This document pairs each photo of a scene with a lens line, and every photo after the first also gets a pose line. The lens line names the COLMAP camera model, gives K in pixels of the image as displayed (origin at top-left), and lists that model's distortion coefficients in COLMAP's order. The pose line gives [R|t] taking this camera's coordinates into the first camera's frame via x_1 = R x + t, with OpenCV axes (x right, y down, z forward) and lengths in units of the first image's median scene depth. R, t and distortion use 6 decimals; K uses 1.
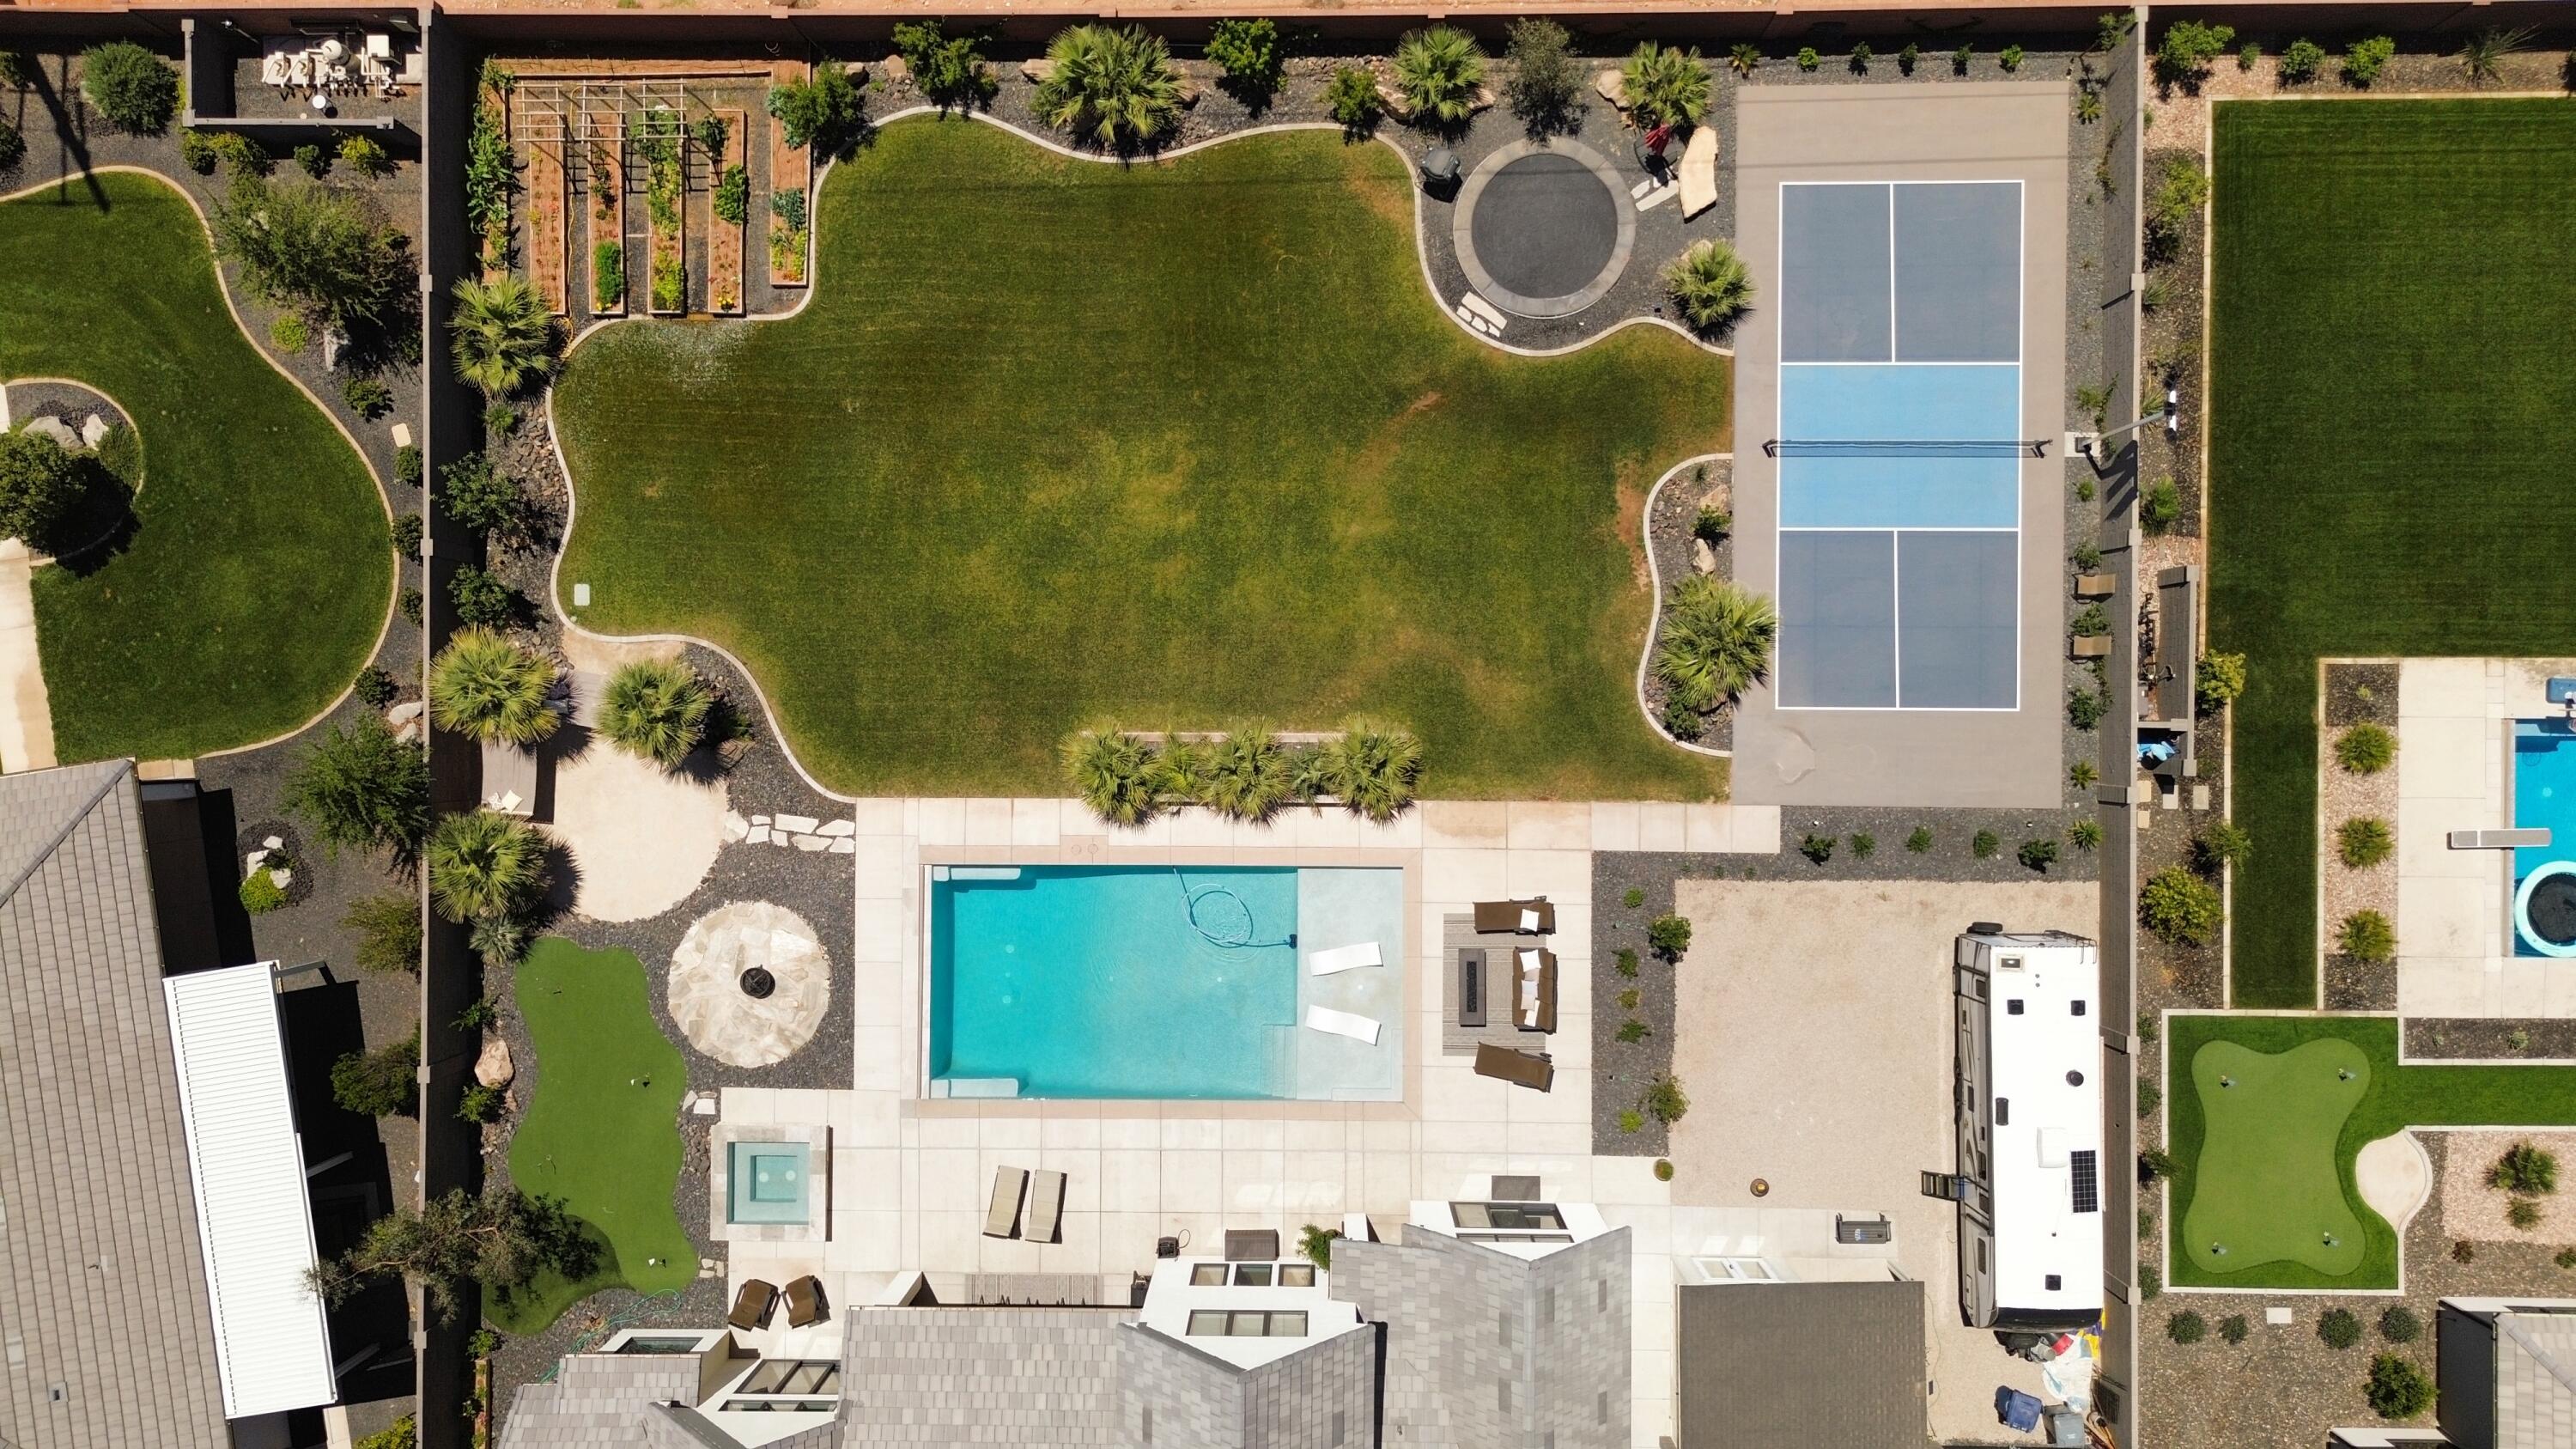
lens RADIAL K [[1823.3, 0, 1281.3], [0, 1823.3, 716.5], [0, 0, 1]] dist [0.081005, -0.087334]
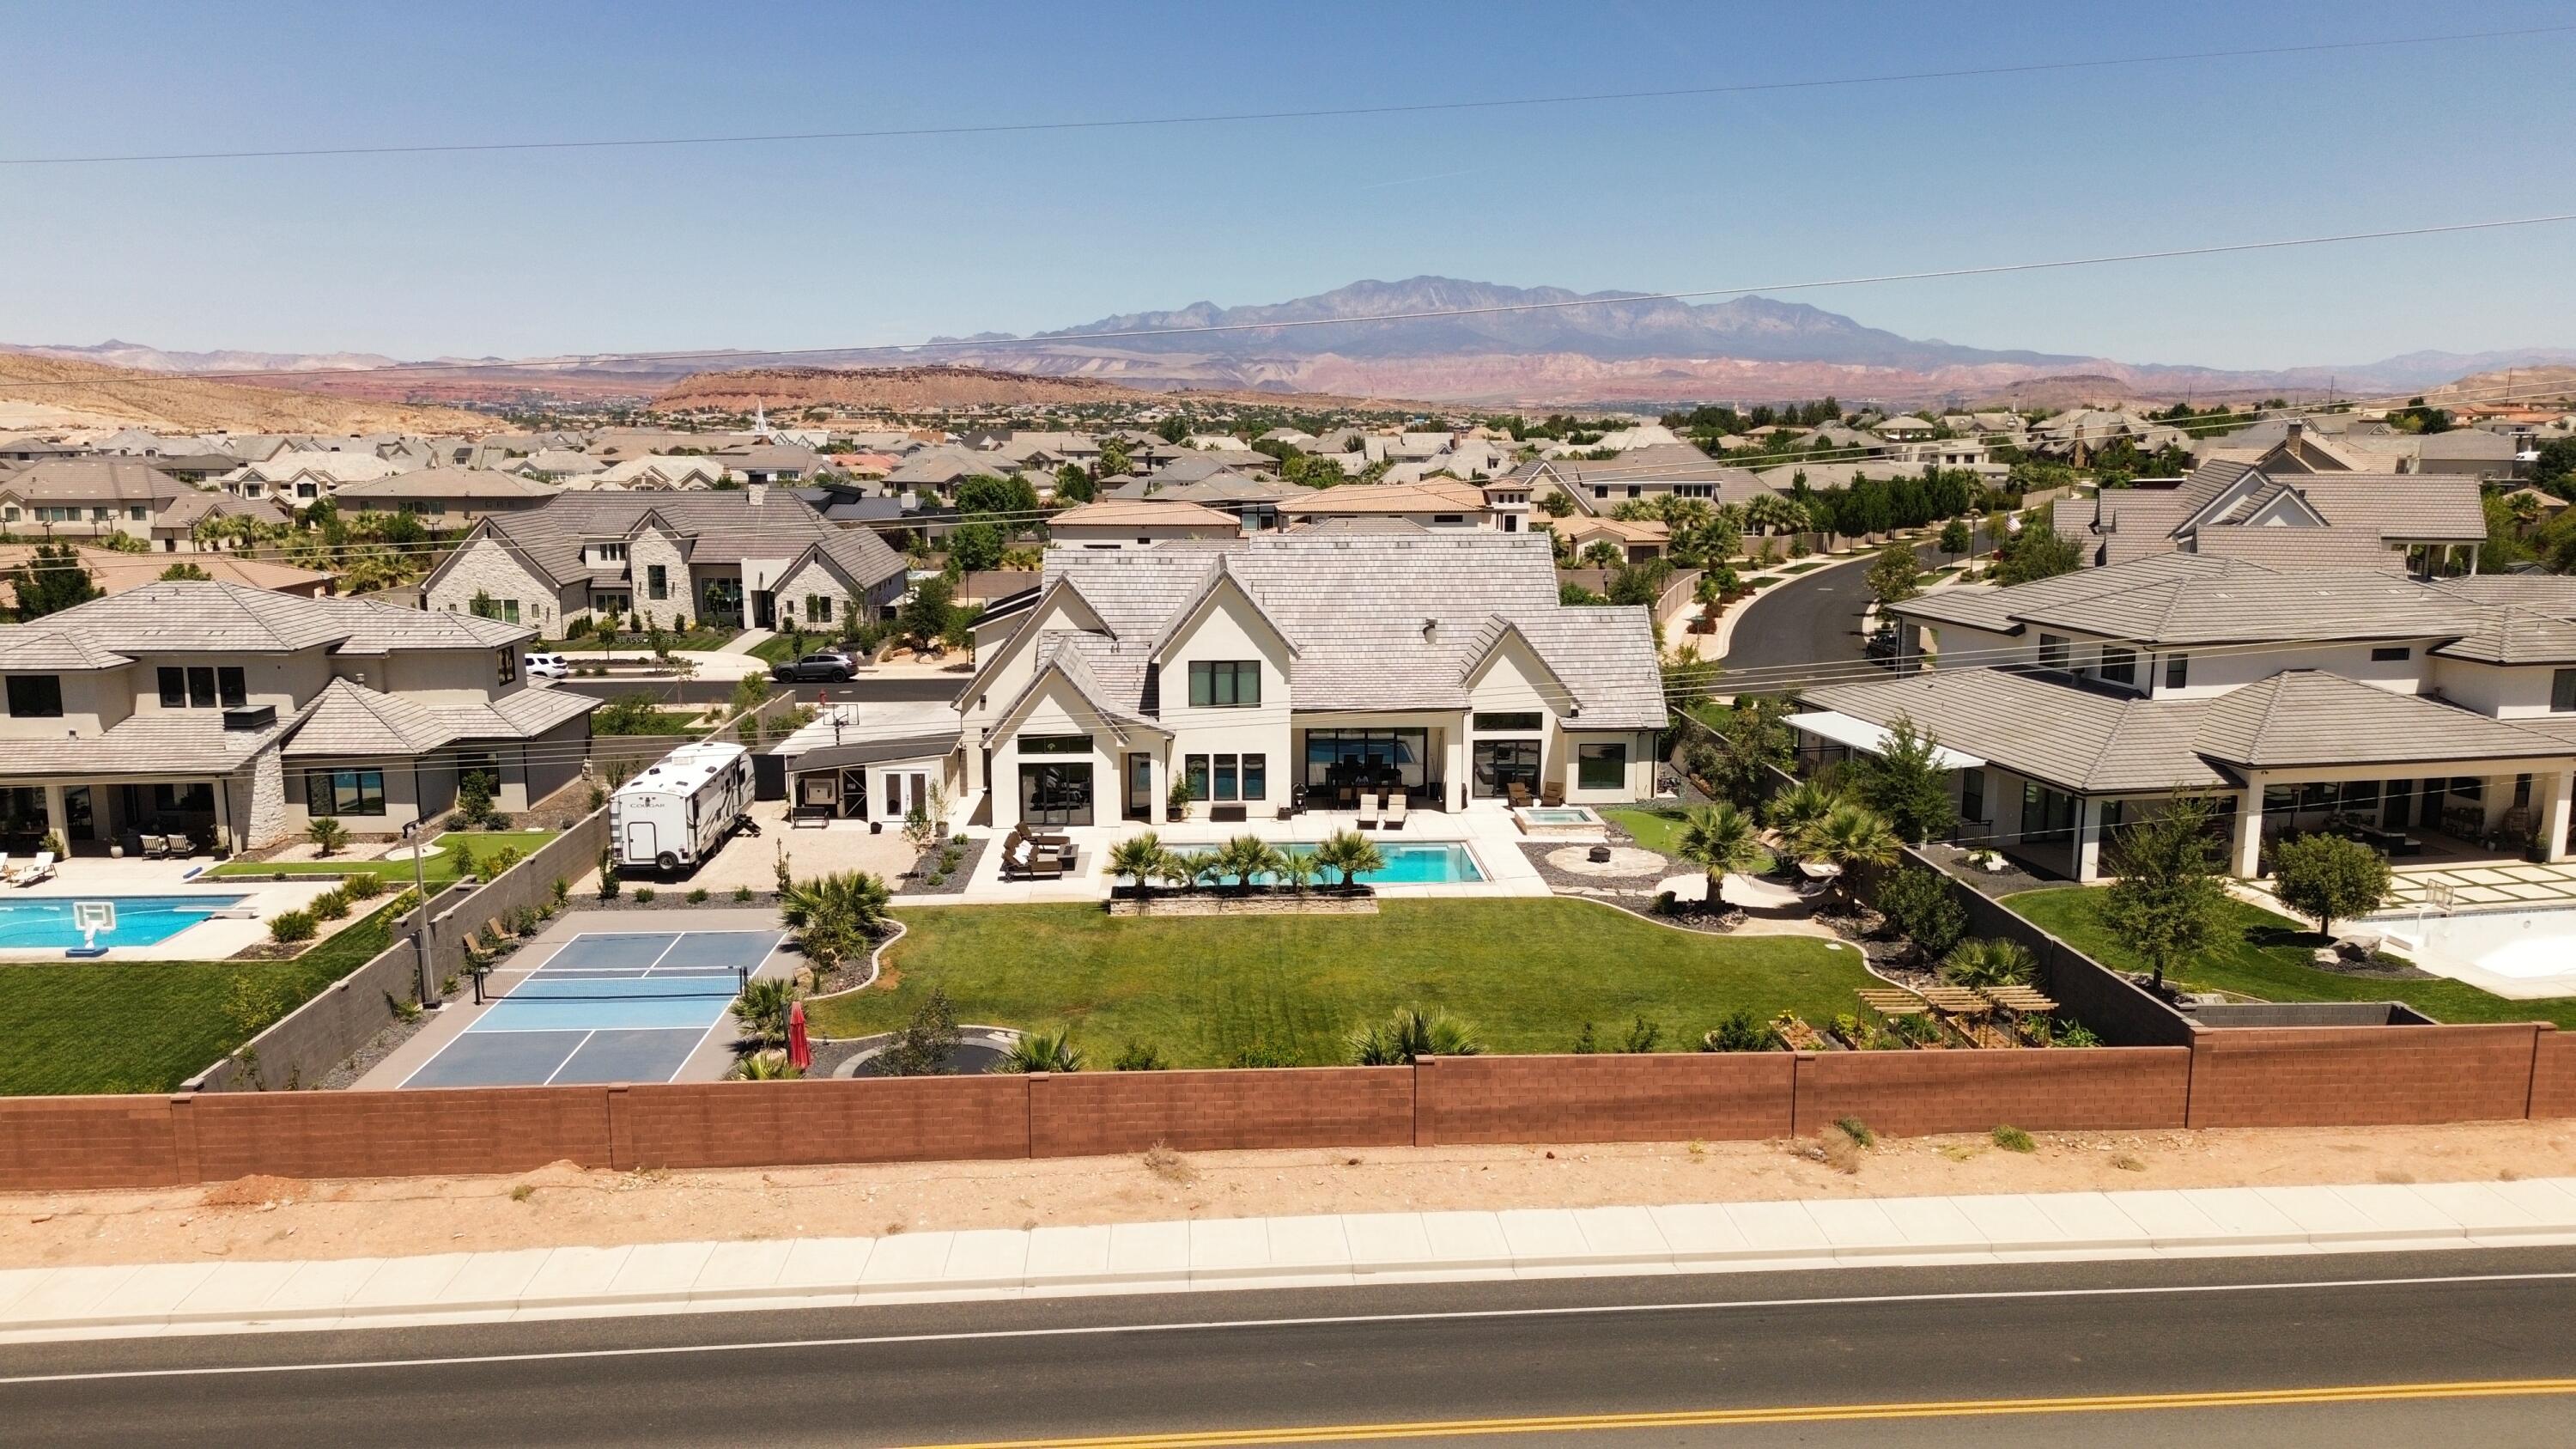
lens RADIAL K [[1811.9, 0, 1283.6], [0, 1811.9, 724.0], [0, 0, 1]] dist [0.098018, -0.119035]
pose [[-0.998467, 0.025696, -0.049017, 0.008879], [-0.052731, -0.172781, 0.983548, -1.145445], [0.016804, 0.984625, 0.173871, 0.673967]]
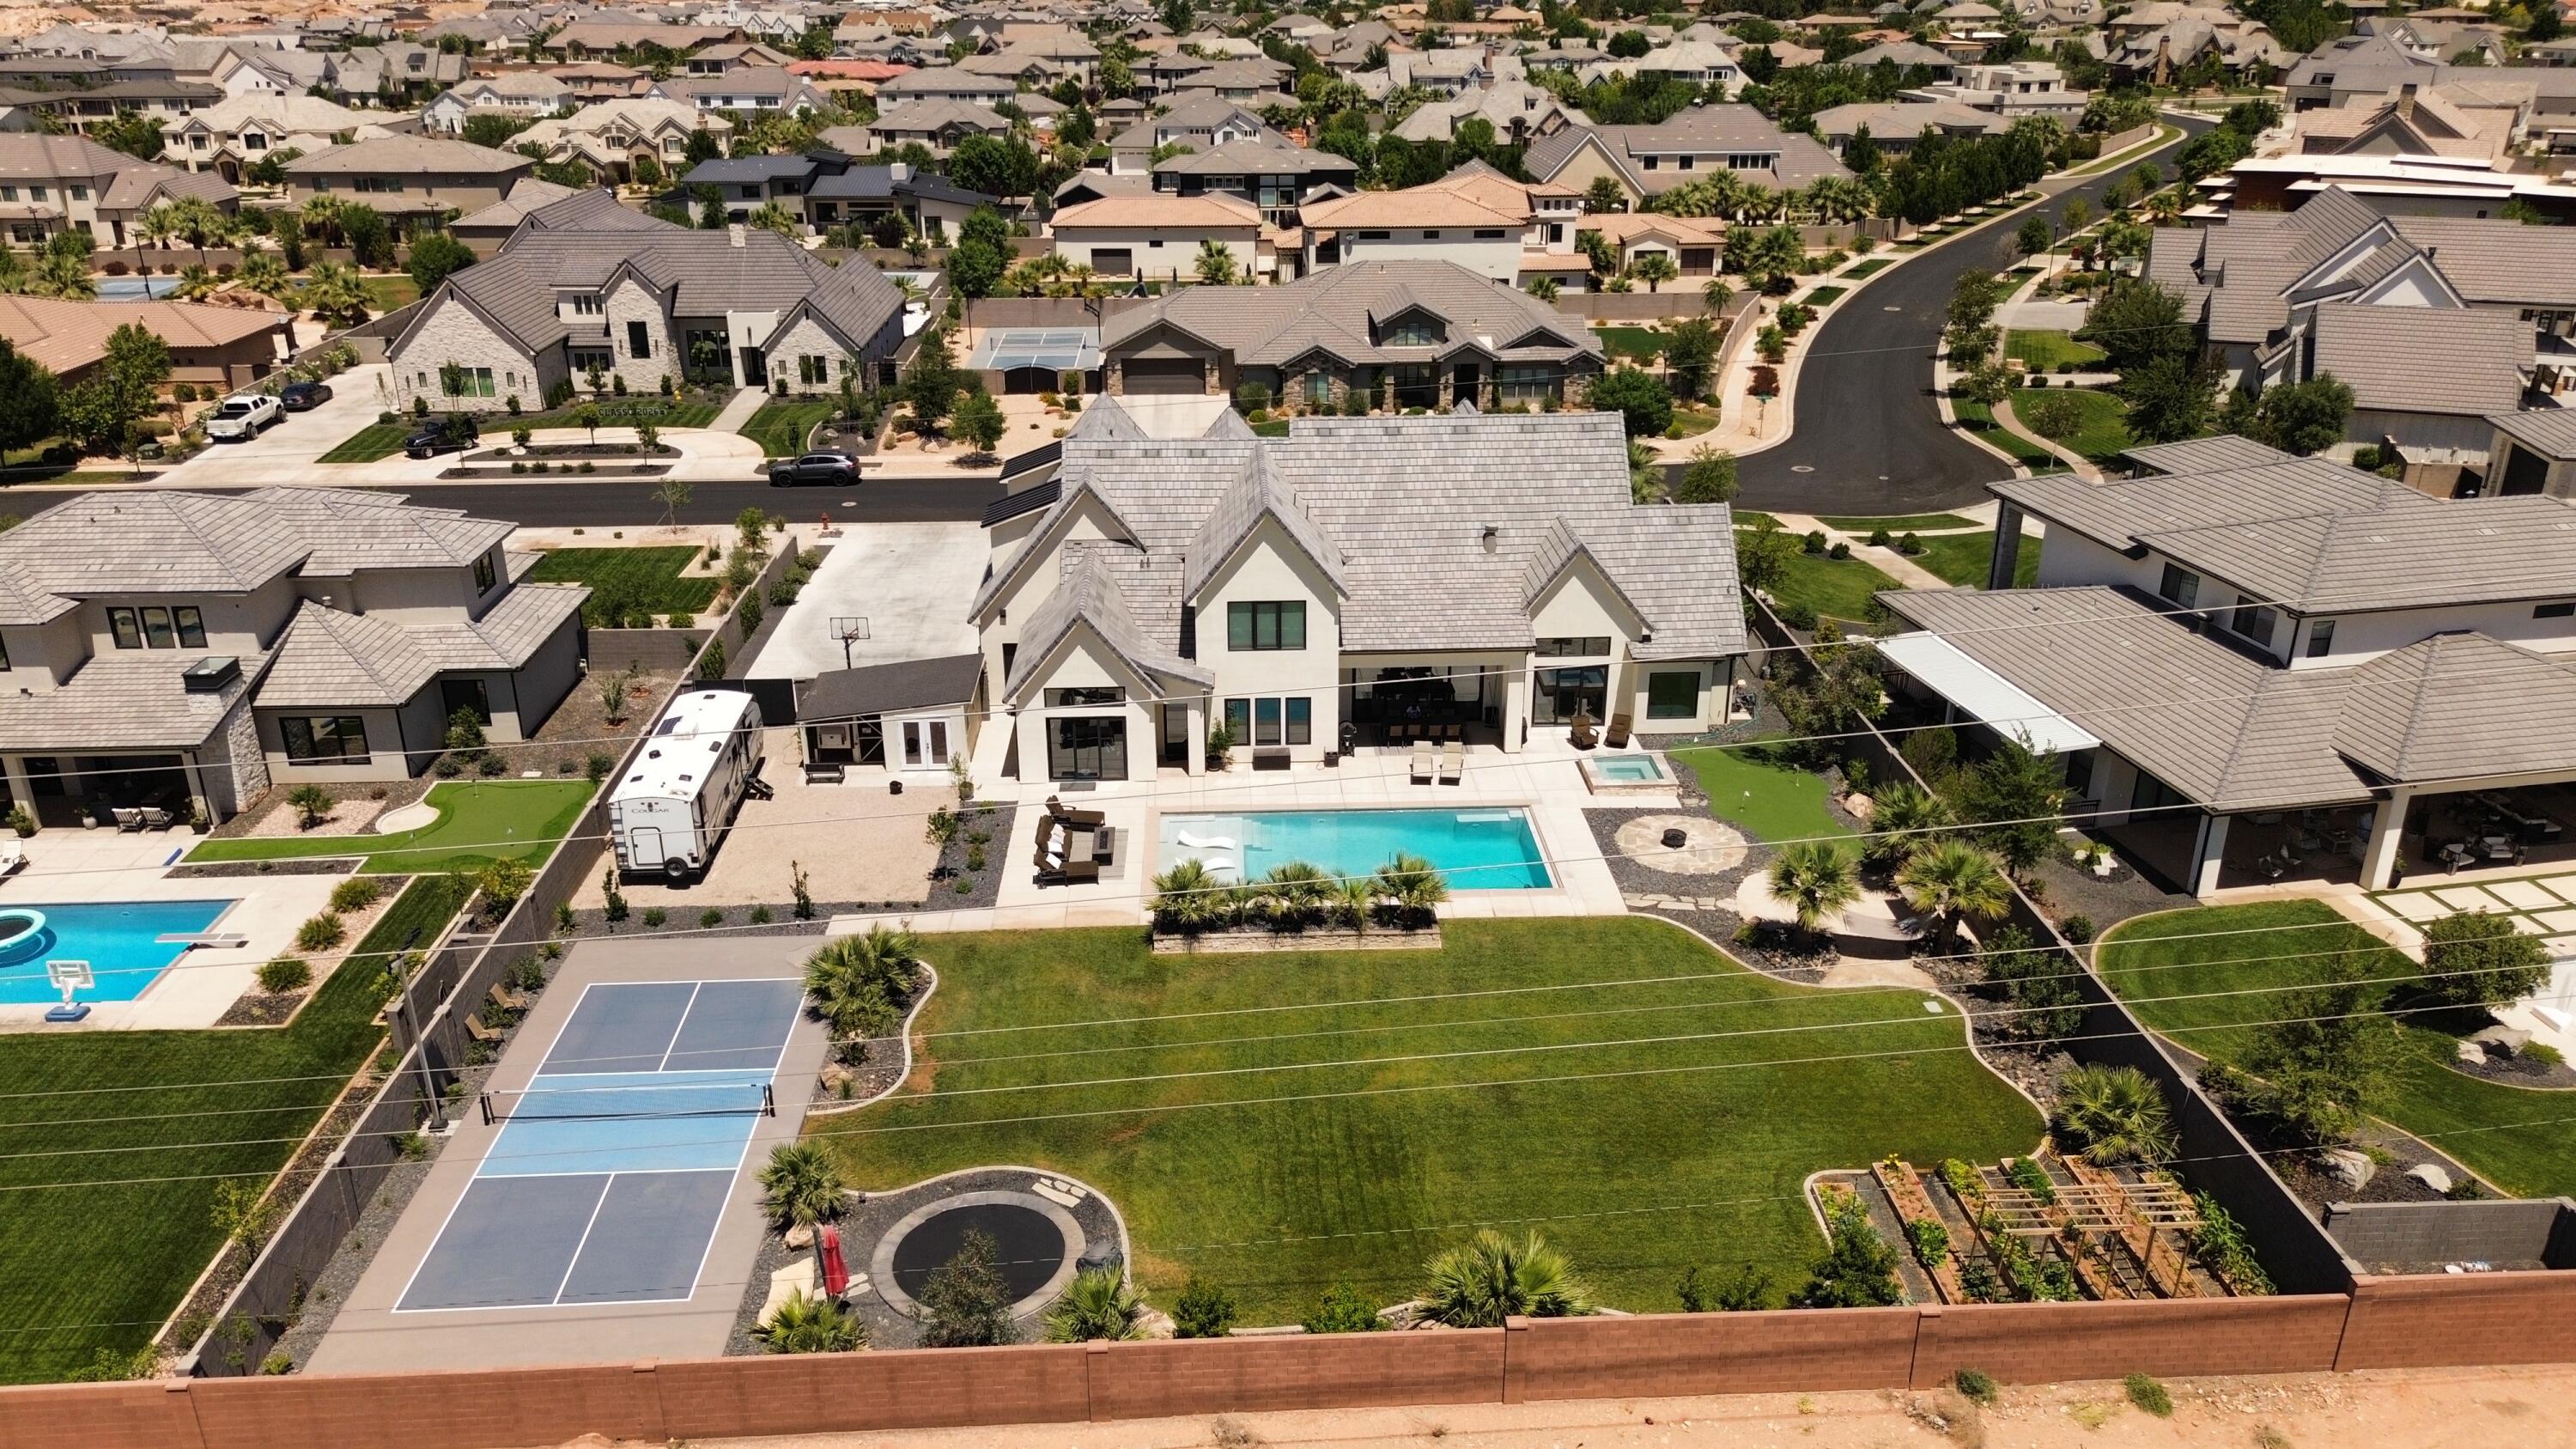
lens RADIAL K [[1823.3, 0, 1281.3], [0, 1823.3, 716.5], [0, 0, 1]] dist [0.081005, -0.087334]
pose [[-0.998705, 0.035888, -0.036071, 0.024373], [-0.047095, -0.383527, 0.922328, -0.968629], [0.019266, 0.922832, 0.384720, 0.440772]]
